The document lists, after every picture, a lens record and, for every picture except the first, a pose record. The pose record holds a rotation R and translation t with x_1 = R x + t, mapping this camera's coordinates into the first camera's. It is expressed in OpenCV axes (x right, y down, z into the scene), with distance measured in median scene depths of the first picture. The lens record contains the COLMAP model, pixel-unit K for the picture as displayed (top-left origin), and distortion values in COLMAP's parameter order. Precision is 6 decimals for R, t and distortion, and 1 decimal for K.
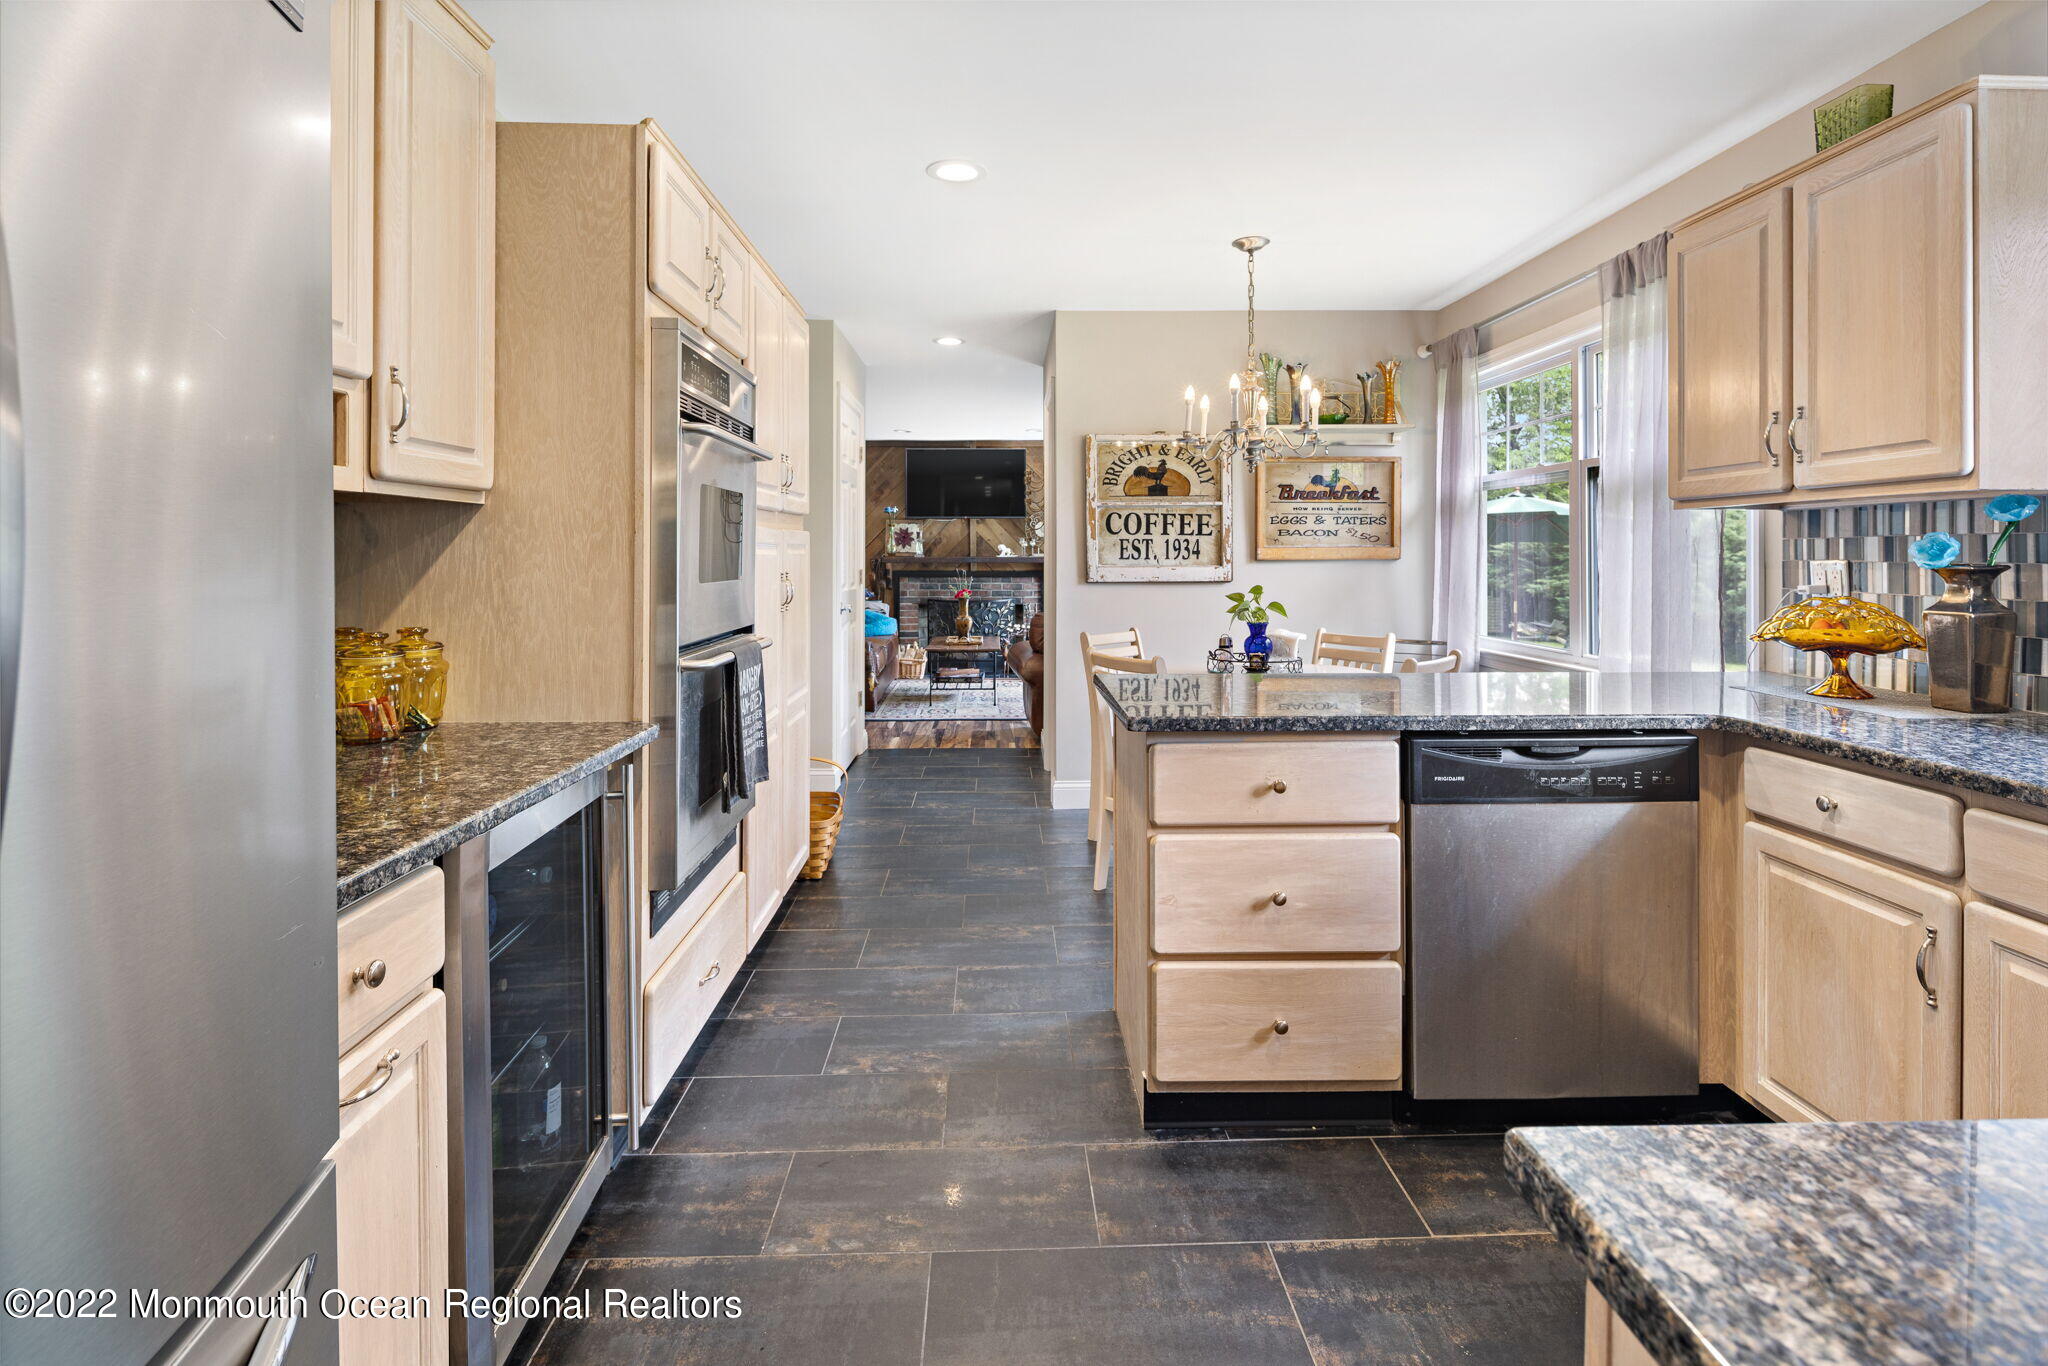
lens RADIAL K [[985.3, 0, 1025.1], [0, 985.3, 546.1], [0, 0, 1]] dist [0.004755, -0.005935]
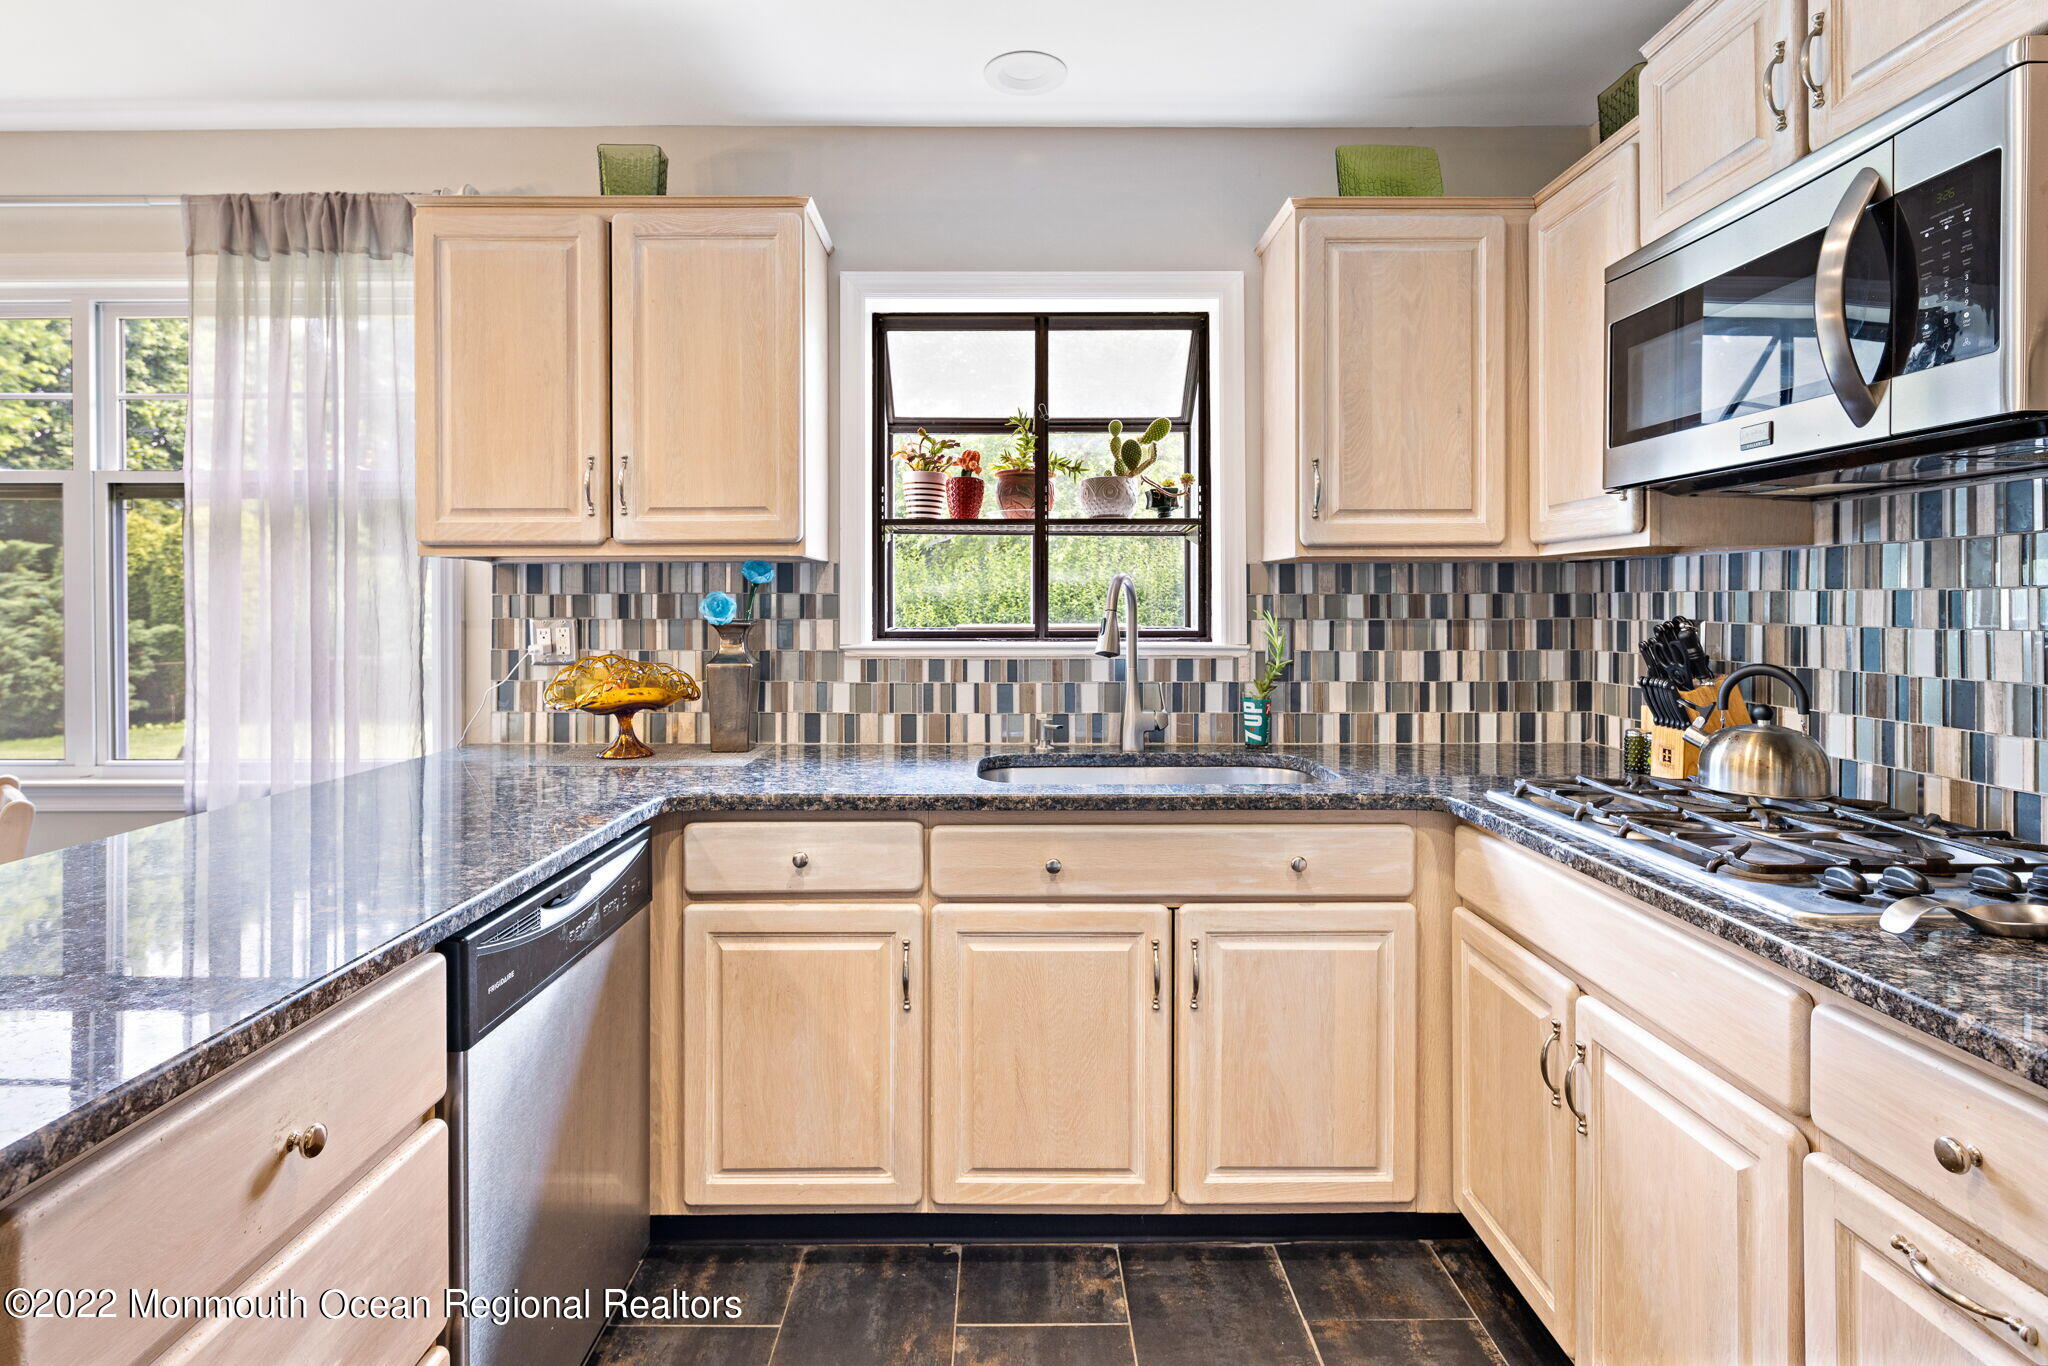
lens RADIAL K [[985.3, 0, 963.2], [0, 985.3, 609.1], [0, 0, 1]] dist [0.004755, -0.005935]
pose [[0.013860, -0.001312, 0.999903, -0.073461], [-0.008018, 0.999967, 0.001423, 0.000801], [-0.999872, -0.008037, 0.013849, 0.312280]]
